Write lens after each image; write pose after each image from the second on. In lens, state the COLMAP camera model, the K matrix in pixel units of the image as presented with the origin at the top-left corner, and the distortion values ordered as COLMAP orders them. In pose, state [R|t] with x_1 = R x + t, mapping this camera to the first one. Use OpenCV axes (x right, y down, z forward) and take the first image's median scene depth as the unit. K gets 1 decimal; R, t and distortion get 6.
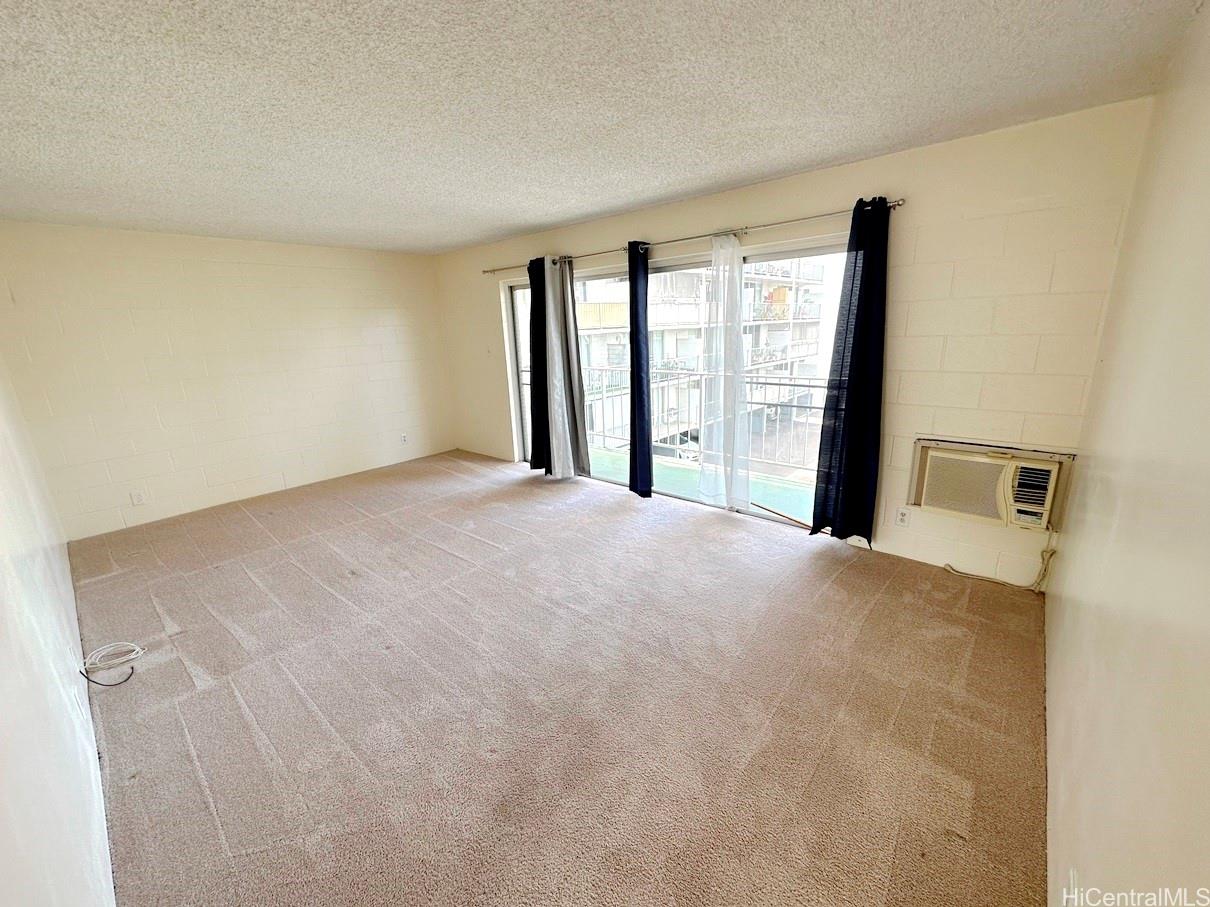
lens RADIAL K [[484.6, 0, 602.7], [0, 484.6, 454.8], [0, 0, 1]] dist [0.002069, 0.000198]
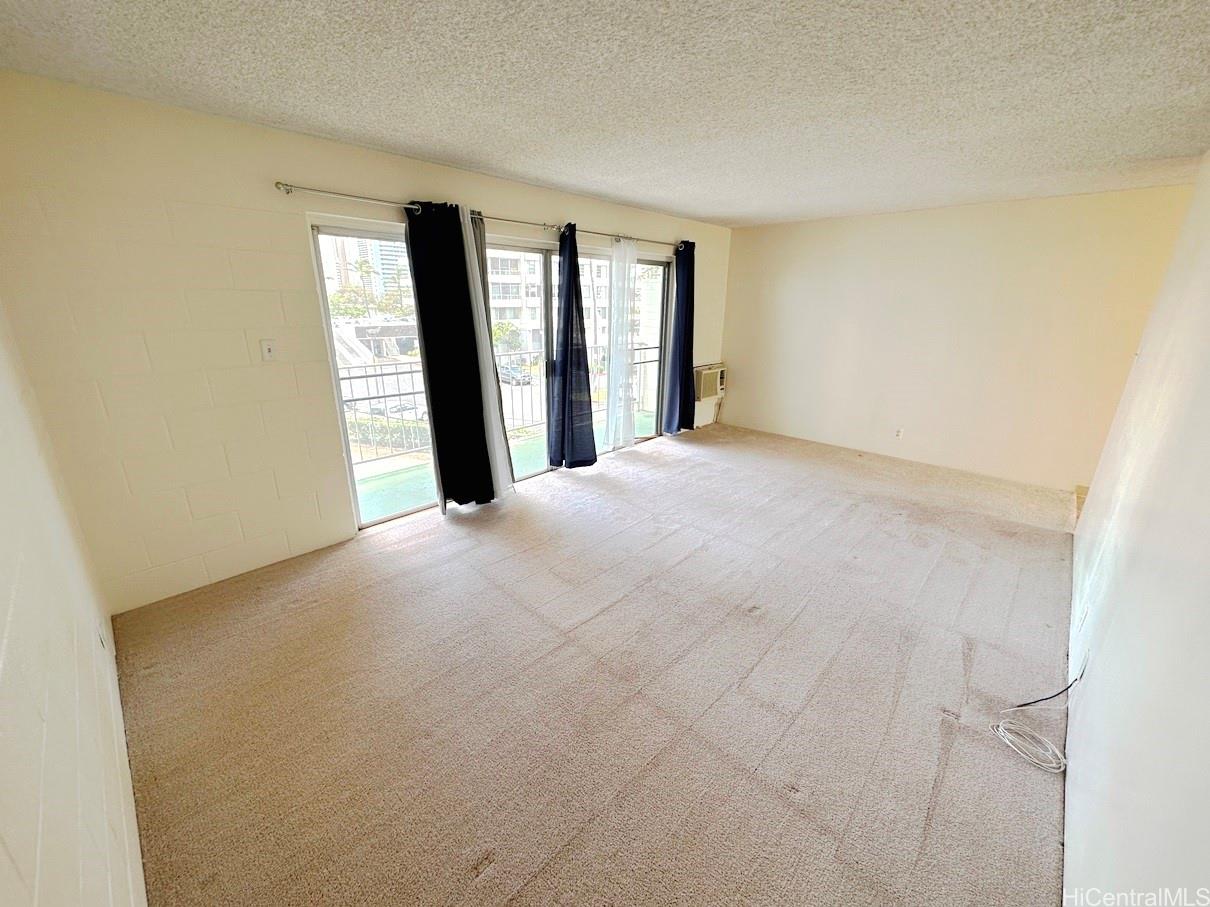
lens RADIAL K [[484.6, 0, 602.7], [0, 484.6, 454.8], [0, 0, 1]] dist [0.002069, 0.000198]
pose [[0.028087, -0.266390, 0.963456, -1.151233], [0.244997, 0.936273, 0.251732, -0.241835], [-0.969117, 0.228974, 0.091562, 1.037092]]
